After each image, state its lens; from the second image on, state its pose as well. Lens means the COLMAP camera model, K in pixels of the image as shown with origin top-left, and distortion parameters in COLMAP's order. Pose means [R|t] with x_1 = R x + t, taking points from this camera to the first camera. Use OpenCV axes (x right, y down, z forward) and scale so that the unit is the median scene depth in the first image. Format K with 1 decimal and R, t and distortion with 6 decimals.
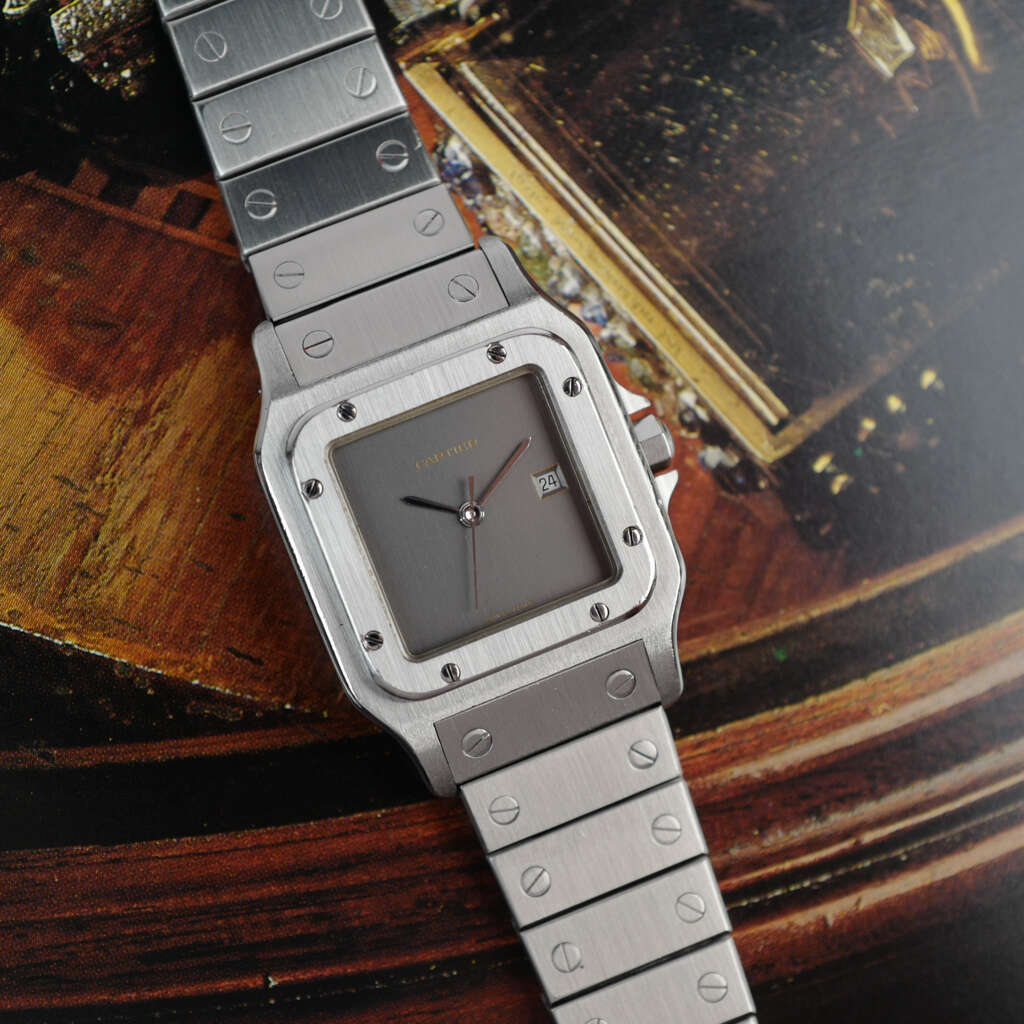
lens RADIAL K [[2160.0, 0, 454.8], [0, 2160.0, 541.5], [0, 0, 1]] dist [0.006195, -0.070522]
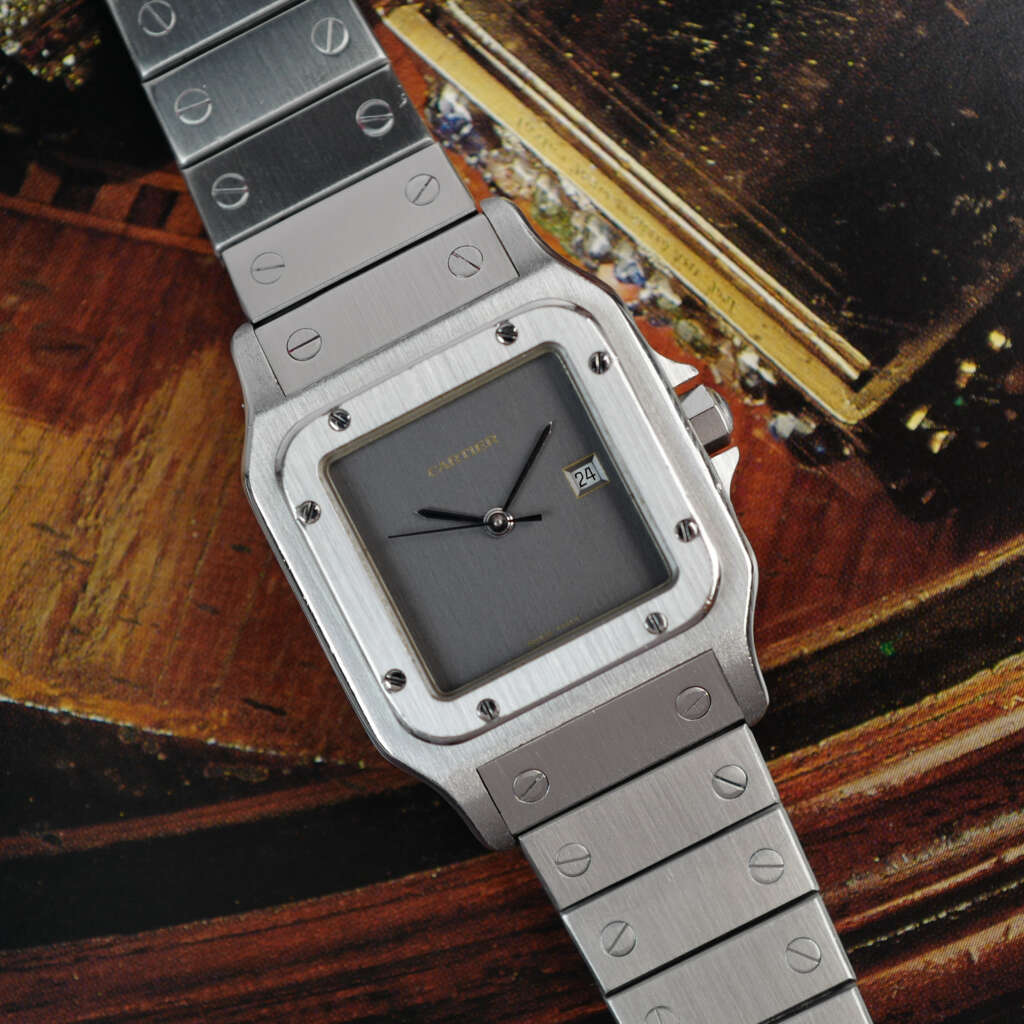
lens RADIAL K [[2160.0, 0, 454.8], [0, 2160.0, 541.5], [0, 0, 1]] dist [0.006195, -0.070522]
pose [[0.988180, -0.094750, -0.120509, 0.091064], [0.096959, 0.995209, 0.012591, -0.017172], [0.118738, -0.024126, 0.992632, 0.140378]]
